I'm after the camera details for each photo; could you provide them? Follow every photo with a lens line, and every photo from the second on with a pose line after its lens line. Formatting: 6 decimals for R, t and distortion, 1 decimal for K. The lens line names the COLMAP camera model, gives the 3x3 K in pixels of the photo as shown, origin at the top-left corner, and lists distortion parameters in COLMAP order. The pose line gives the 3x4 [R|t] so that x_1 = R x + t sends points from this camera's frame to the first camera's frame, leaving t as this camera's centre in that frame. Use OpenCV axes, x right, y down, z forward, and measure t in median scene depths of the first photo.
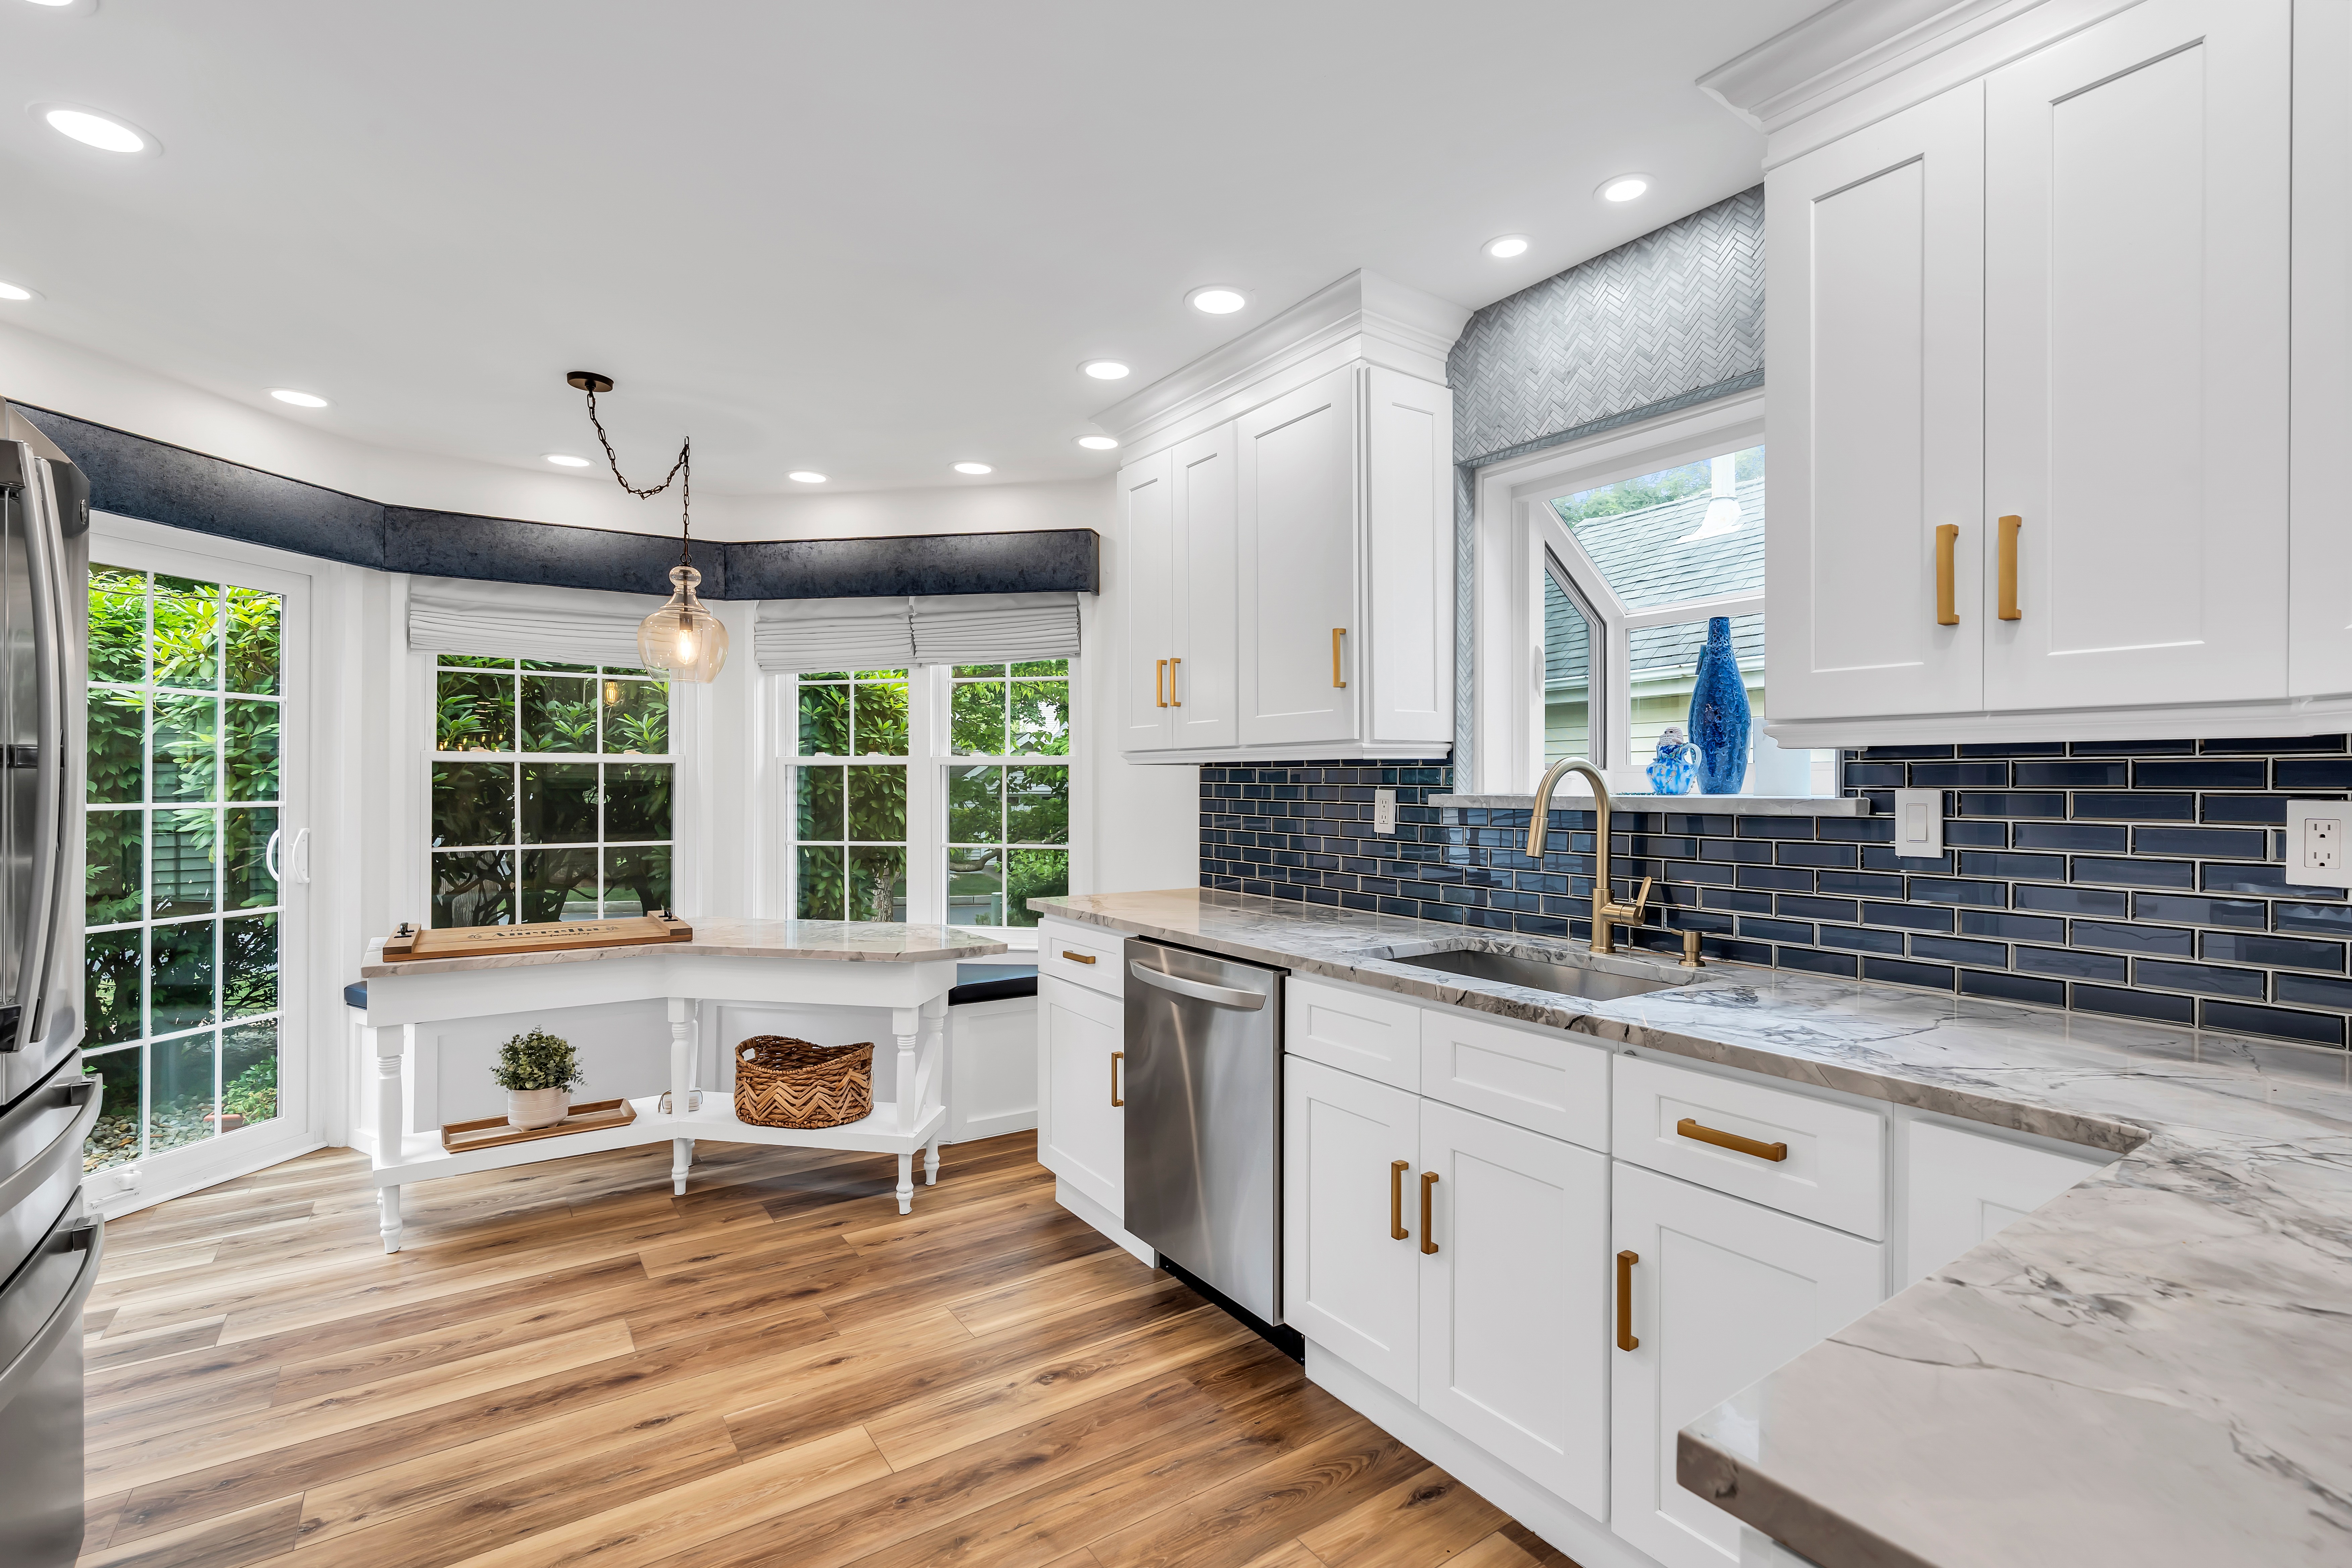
lens RADIAL K [[1064.5, 0, 1166.2], [0, 1064.5, 780.4], [0, 0, 1]] dist [-0.002625, 0.000454]
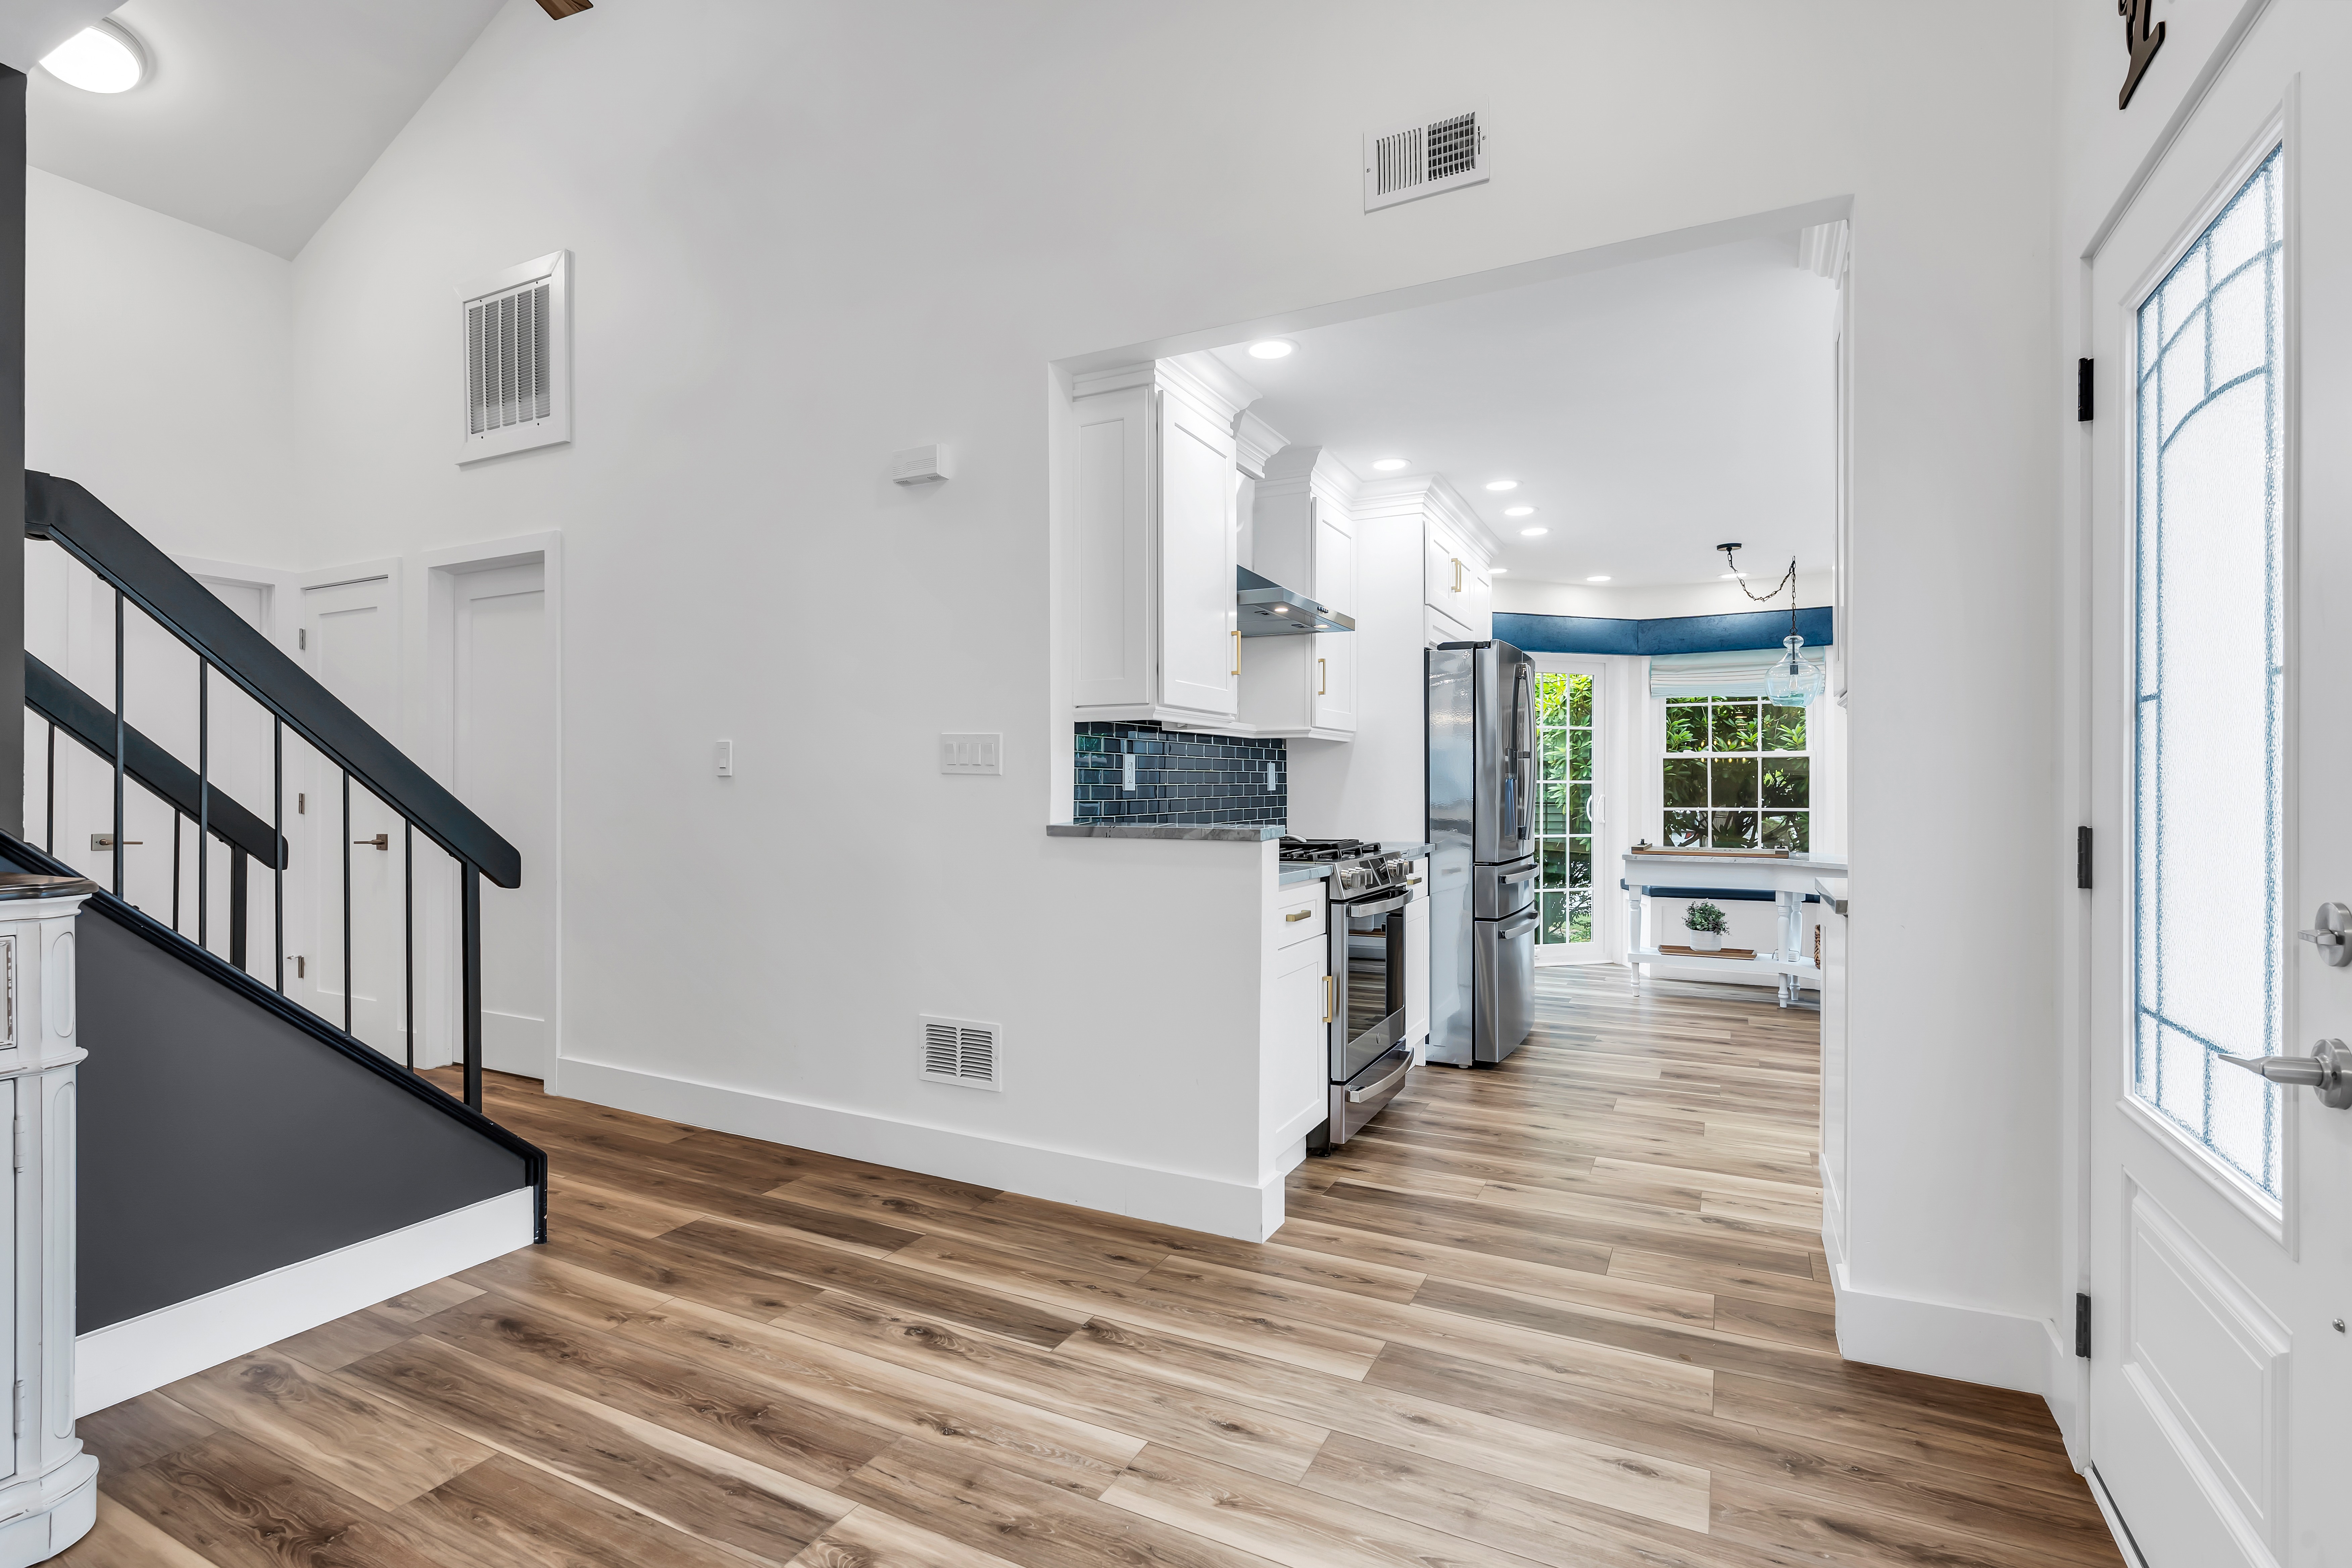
lens RADIAL K [[1101.2, 0, 1171.8], [0, 1101.2, 786.3], [0, 0, 1]] dist [-0.003715, 0.000163]
pose [[0.481764, -0.002480, -0.876297, 0.634430], [0.003829, 0.999992, -0.000725, 0.032226], [0.876293, -0.003006, 0.481770, -0.729783]]
